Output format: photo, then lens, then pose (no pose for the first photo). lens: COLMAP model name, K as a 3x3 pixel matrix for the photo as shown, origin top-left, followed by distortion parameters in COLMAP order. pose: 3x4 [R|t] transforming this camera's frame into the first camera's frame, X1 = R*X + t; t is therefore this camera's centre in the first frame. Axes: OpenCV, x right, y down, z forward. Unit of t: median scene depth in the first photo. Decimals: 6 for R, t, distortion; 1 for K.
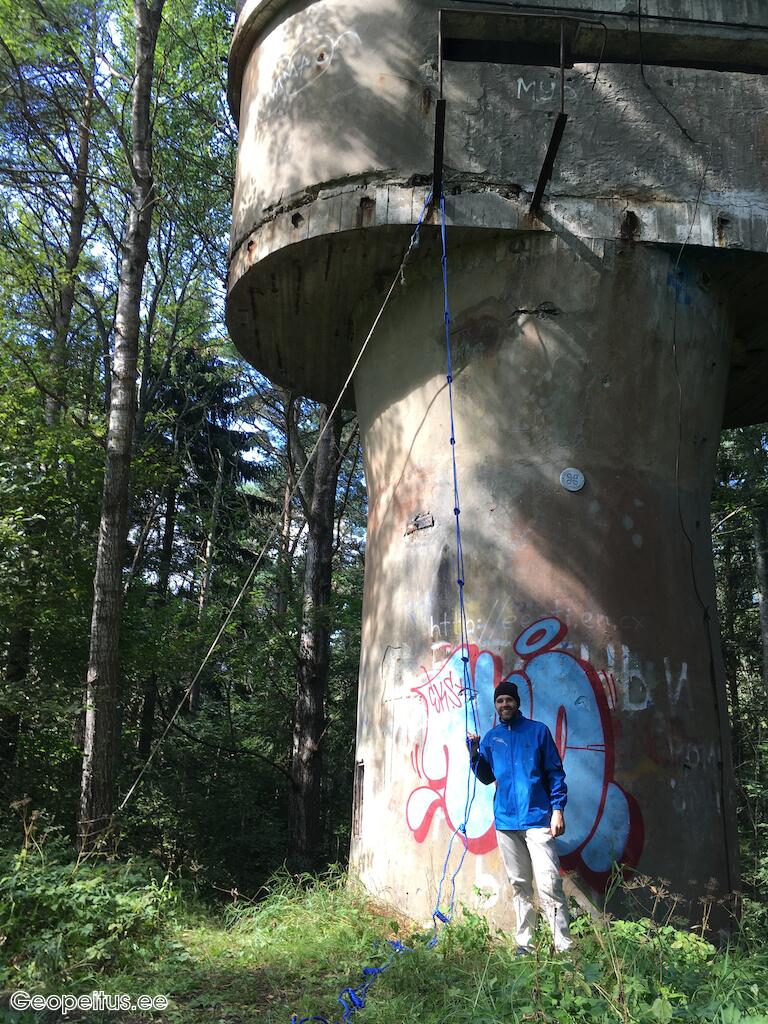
lens RADIAL K [[886.6, 0, 379.7], [0, 886.6, 509.7], [0, 0, 1]] dist [0.049825, -0.057645]
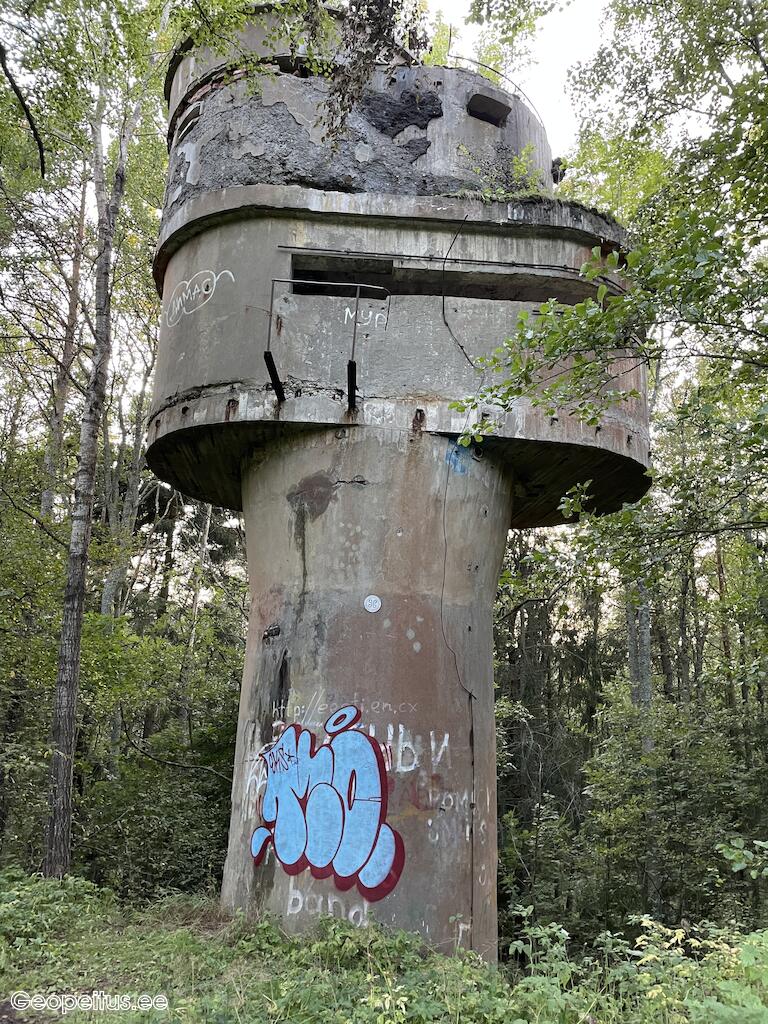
lens RADIAL K [[772.7, 0, 389.0], [0, 772.7, 513.4], [0, 0, 1]] dist [0.074623, -0.101066]
pose [[0.999855, -0.008631, 0.014661, 0.216804], [0.008633, 0.999963, -0.000067, -0.171622], [-0.014659, 0.000194, 0.999893, -0.233568]]
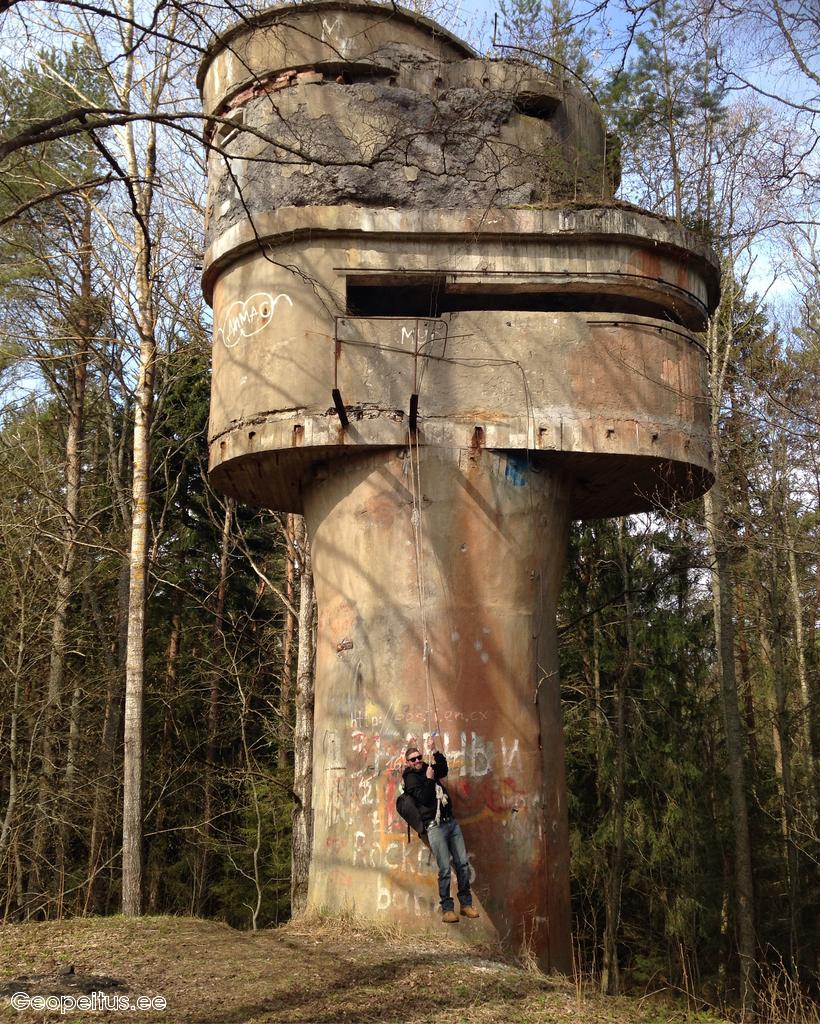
lens RADIAL K [[976.4, 0, 391.8], [0, 976.4, 485.0], [0, 0, 1]] dist [0.133921, 0.000000]
pose [[0.998723, -0.046315, -0.020161, 0.170269], [0.046990, 0.998302, 0.034420, -0.306574], [0.018533, -0.035324, 0.999204, -0.624293]]
